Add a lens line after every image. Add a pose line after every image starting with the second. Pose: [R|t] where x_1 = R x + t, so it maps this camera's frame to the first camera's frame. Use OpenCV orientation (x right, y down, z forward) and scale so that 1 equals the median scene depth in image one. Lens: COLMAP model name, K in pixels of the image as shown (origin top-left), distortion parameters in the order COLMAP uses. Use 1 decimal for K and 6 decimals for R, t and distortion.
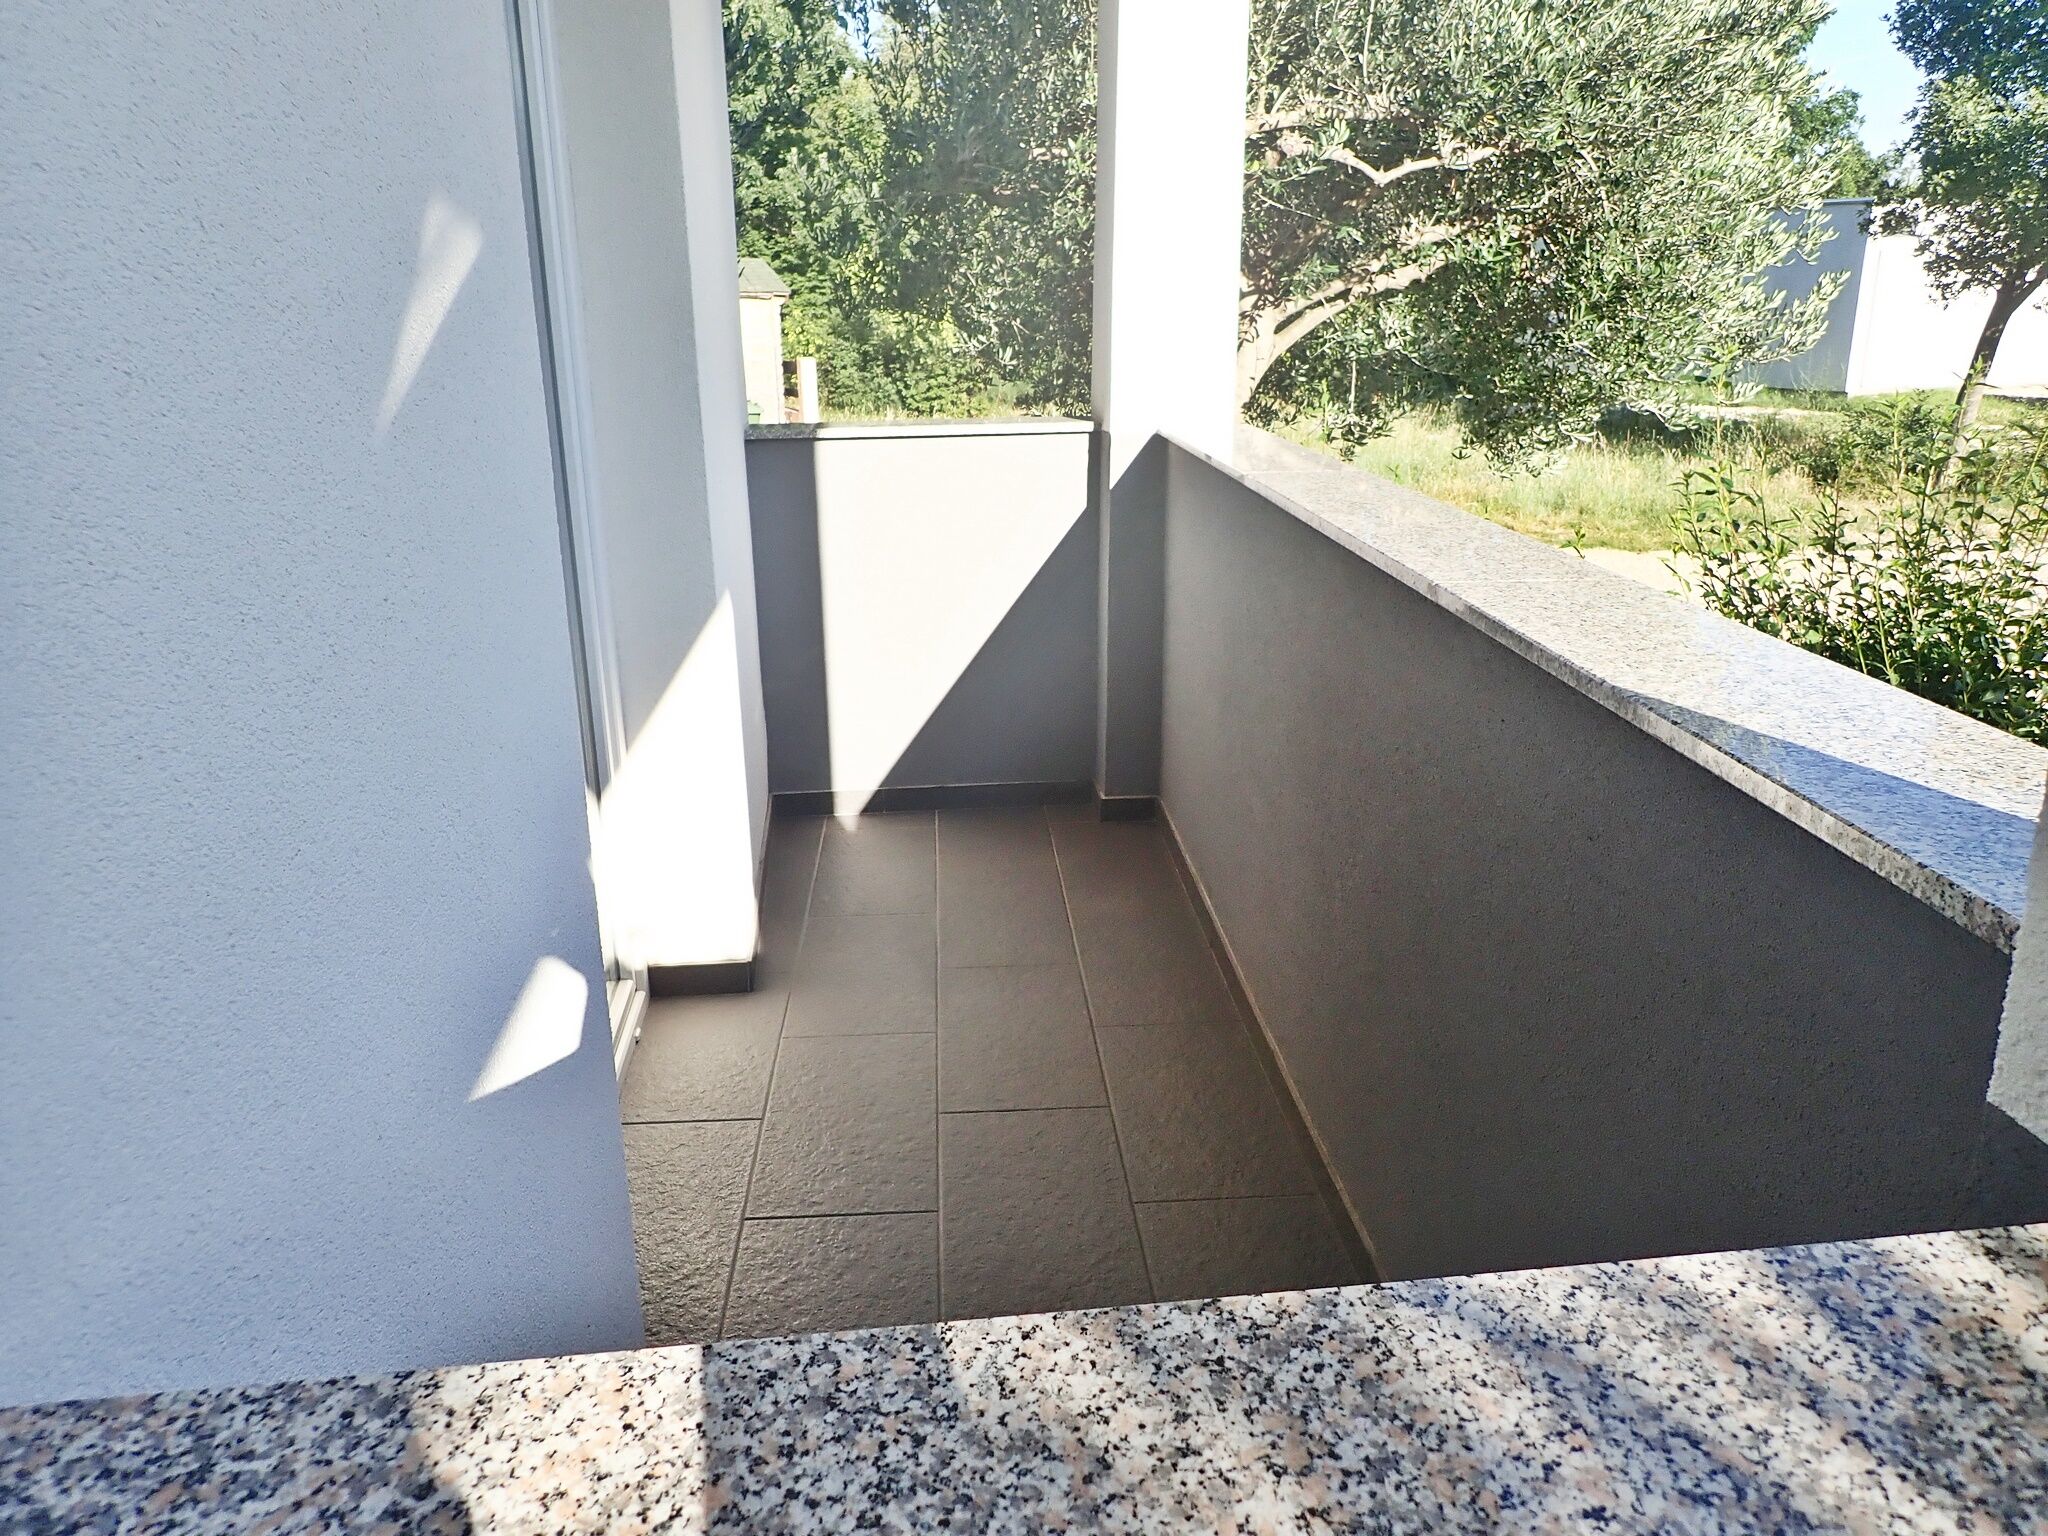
lens RADIAL K [[1490.4, 0, 1021.8], [0, 1490.4, 764.2], [0, 0, 1]] dist [0.008268, -0.006709]
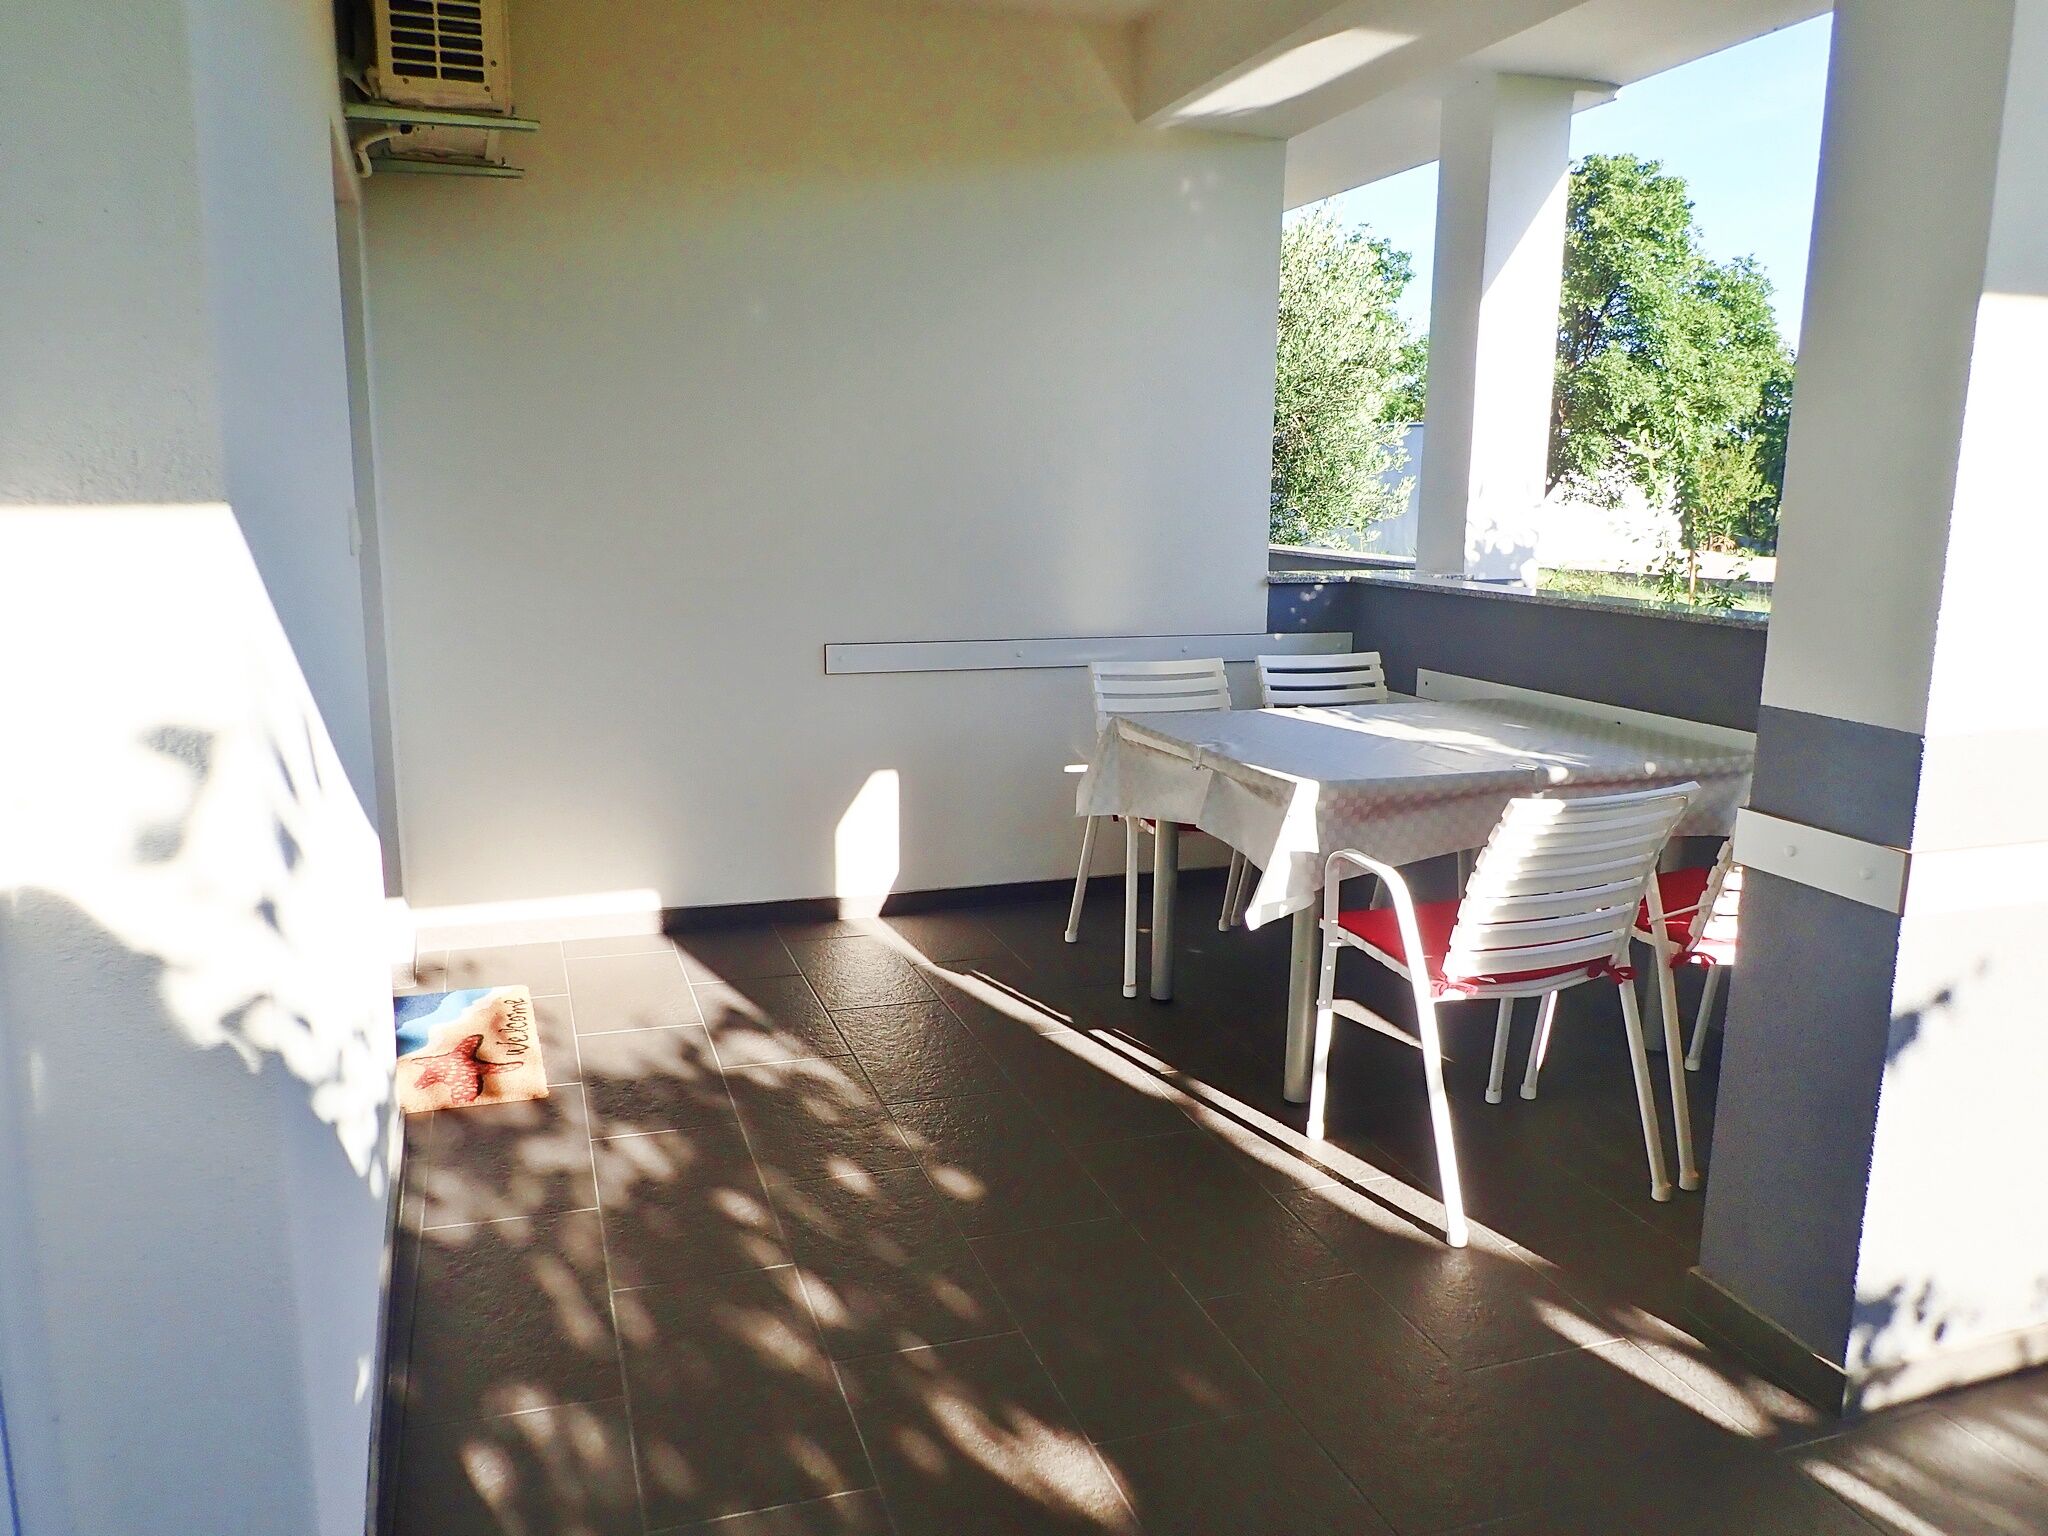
lens RADIAL K [[1490.4, 0, 1025.6], [0, 1490.4, 772.1], [0, 0, 1]] dist [0.008268, -0.006709]
pose [[0.976947, -0.019117, 0.212625, -0.413711], [0.041831, 0.993817, -0.102847, 0.261181], [-0.209344, 0.109371, 0.971706, -0.827986]]
